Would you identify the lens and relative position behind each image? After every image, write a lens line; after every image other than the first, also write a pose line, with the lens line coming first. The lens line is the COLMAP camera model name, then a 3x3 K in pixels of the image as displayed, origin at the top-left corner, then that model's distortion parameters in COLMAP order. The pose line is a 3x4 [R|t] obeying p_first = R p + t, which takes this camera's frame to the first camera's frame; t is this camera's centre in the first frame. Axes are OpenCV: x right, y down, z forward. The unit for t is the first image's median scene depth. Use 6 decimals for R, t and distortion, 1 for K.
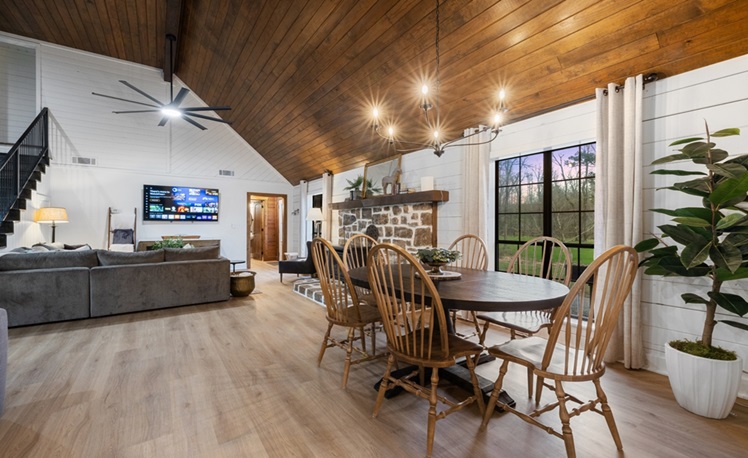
lens RADIAL K [[312.1, 0, 372.2], [0, 312.1, 225.1], [0, 0, 1]] dist [0.011853, -0.000319]
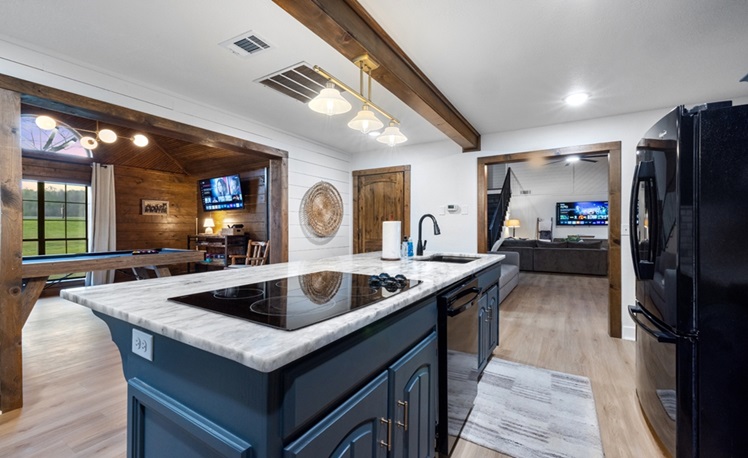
lens RADIAL K [[312.1, 0, 372.2], [0, 312.1, 225.1], [0, 0, 1]] dist [0.011853, -0.000319]
pose [[0.394469, -0.010176, -0.918853, 0.338069], [-0.001597, 0.999930, -0.011759, 0.003817], [0.918908, 0.006106, 0.394425, -0.451832]]
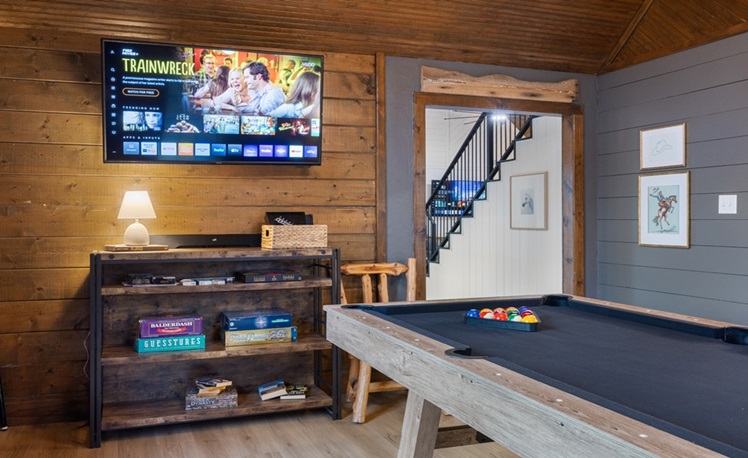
lens RADIAL K [[661.2, 0, 374.0], [0, 661.2, 229.0], [0, 0, 1]] dist [0.002196, 0.000544]
pose [[0.970175, 0.005144, -0.242352, -0.378291], [-0.002432, 0.999931, 0.011490, 0.001393], [0.242394, -0.010558, 0.970120, -0.994409]]
